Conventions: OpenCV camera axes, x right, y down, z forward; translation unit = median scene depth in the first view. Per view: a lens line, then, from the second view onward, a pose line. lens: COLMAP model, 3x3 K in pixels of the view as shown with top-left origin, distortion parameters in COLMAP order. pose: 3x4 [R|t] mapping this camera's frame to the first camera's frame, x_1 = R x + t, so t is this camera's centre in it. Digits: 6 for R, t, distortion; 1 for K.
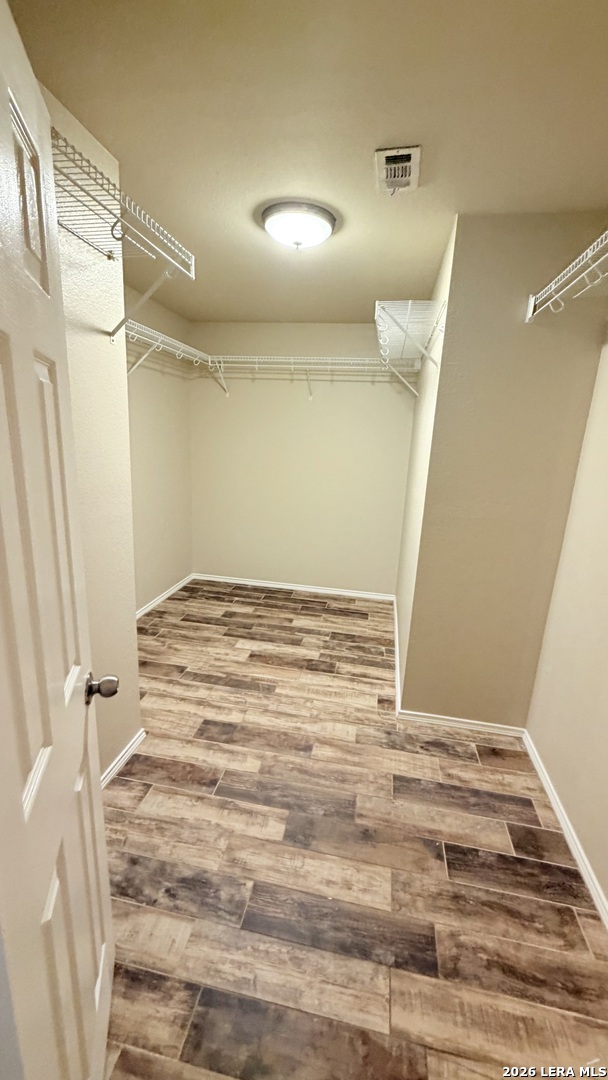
lens RADIAL K [[431.0, 0, 304.3], [0, 431.0, 537.4], [0, 0, 1]] dist [0.000266, 0.000337]
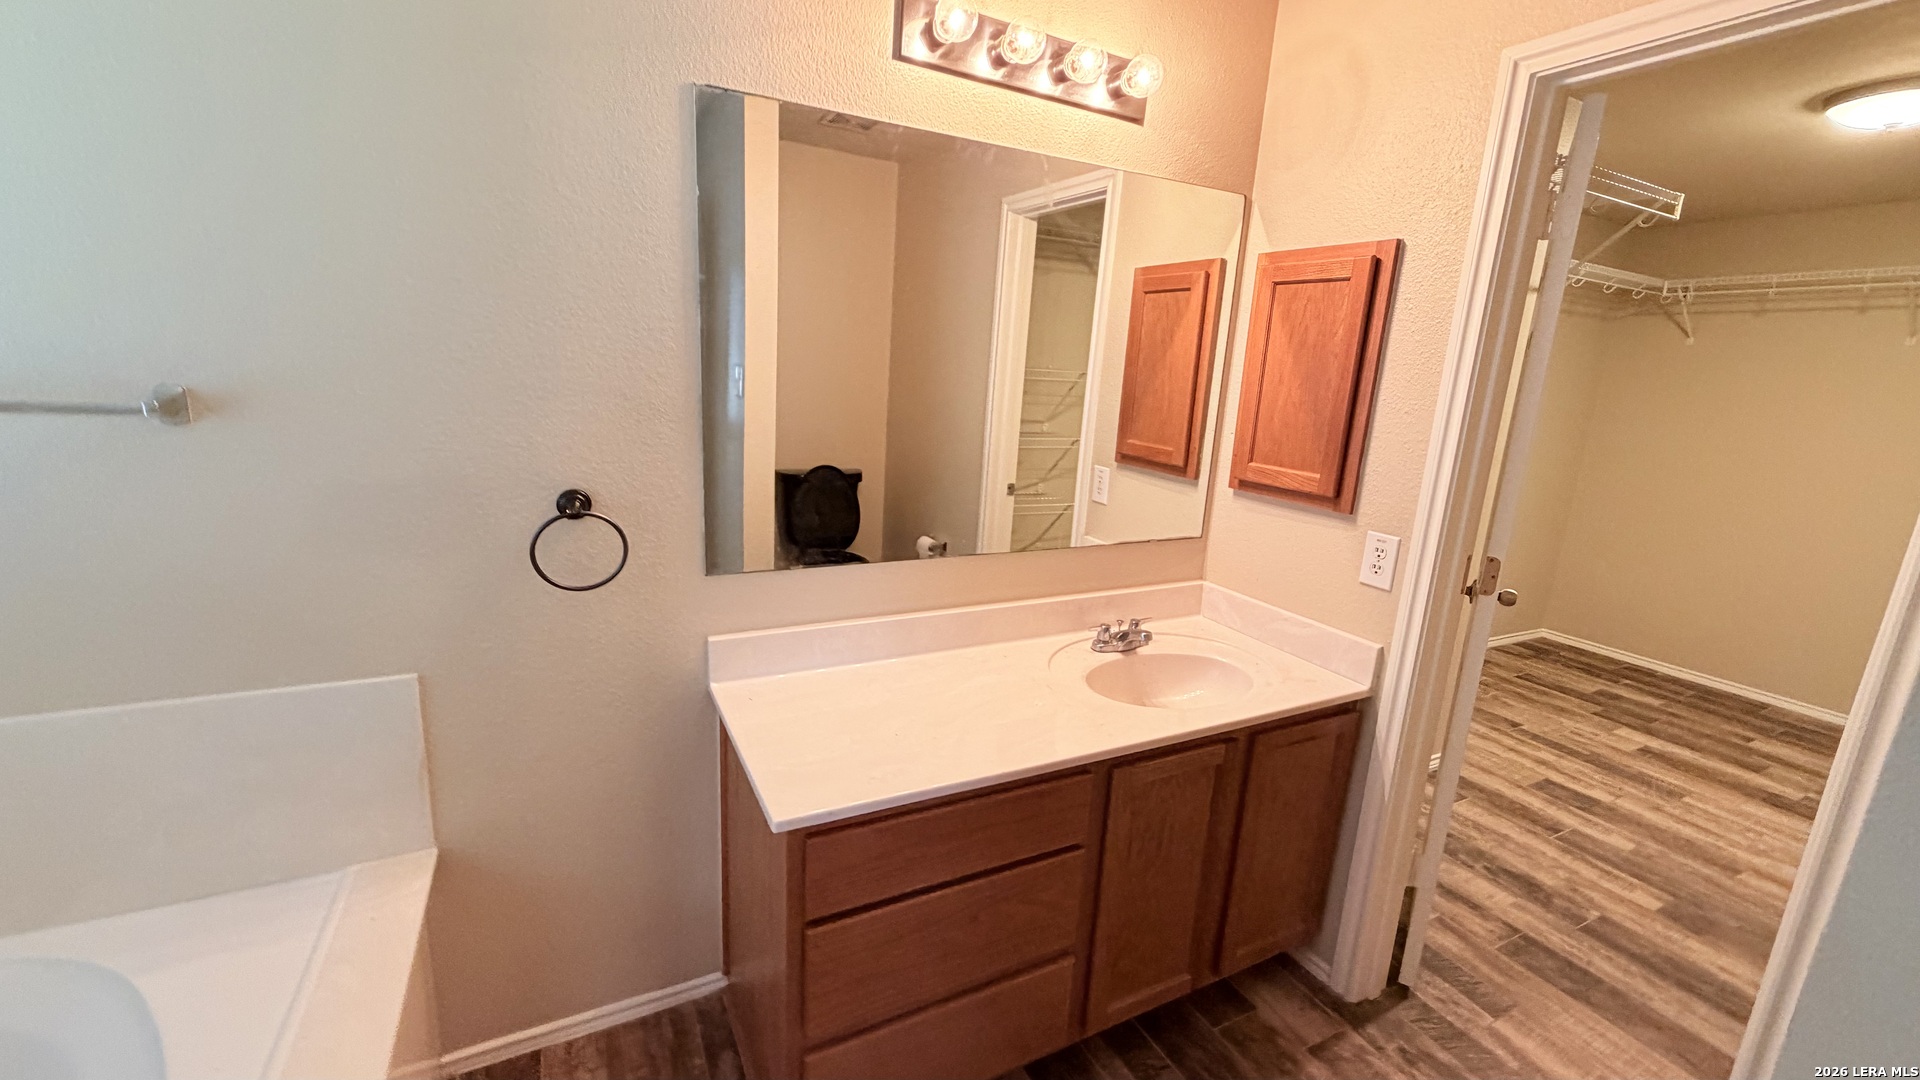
lens RADIAL K [[766.3, 0, 956.5], [0, 766.3, 539.4], [0, 0, 1]] dist [0.000266, 0.000337]
pose [[0.615495, 0.158994, -0.771937, 0.073663], [-0.209344, 0.977238, 0.034362, 0.141807], [0.759830, 0.140451, 0.634770, -0.510740]]
